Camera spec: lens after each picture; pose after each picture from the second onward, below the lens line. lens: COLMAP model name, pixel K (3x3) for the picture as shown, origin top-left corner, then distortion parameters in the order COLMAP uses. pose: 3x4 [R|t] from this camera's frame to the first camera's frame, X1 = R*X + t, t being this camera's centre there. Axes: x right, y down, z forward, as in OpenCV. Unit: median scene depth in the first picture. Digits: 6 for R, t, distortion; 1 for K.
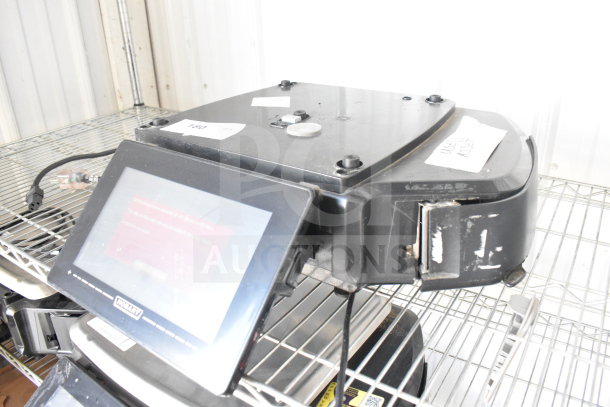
lens RADIAL K [[475.0, 0, 293.4], [0, 475.0, 203.3], [0, 0, 1]] dist [-0.089668, 0.001371]
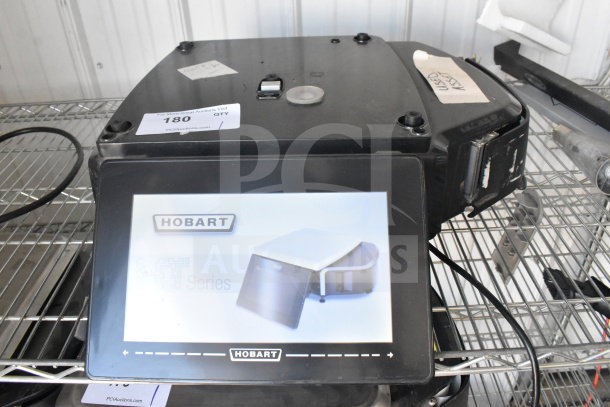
lens RADIAL K [[475.0, 0, 293.4], [0, 475.0, 203.3], [0, 0, 1]] dist [-0.089668, 0.001371]
pose [[0.820851, -0.322187, 0.471592, -0.498433], [0.253371, 0.945423, 0.204887, -0.151749], [-0.511866, -0.048694, 0.857684, 0.217390]]
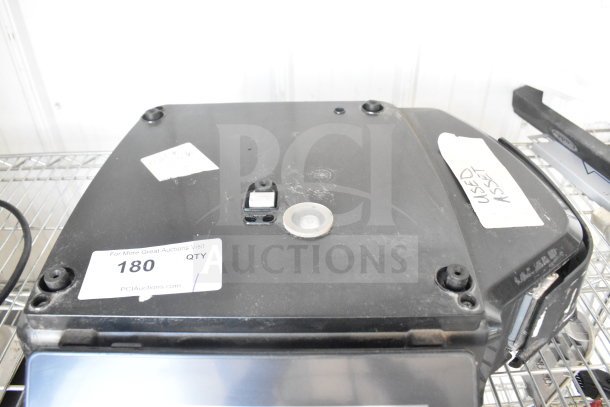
lens RADIAL K [[475.0, 0, 293.4], [0, 475.0, 203.3], [0, 0, 1]] dist [-0.089668, 0.001371]
pose [[0.803269, -0.336535, 0.491430, -0.330371], [0.245070, 0.938744, 0.242280, -0.354221], [-0.542863, -0.074181, 0.836539, 0.433935]]
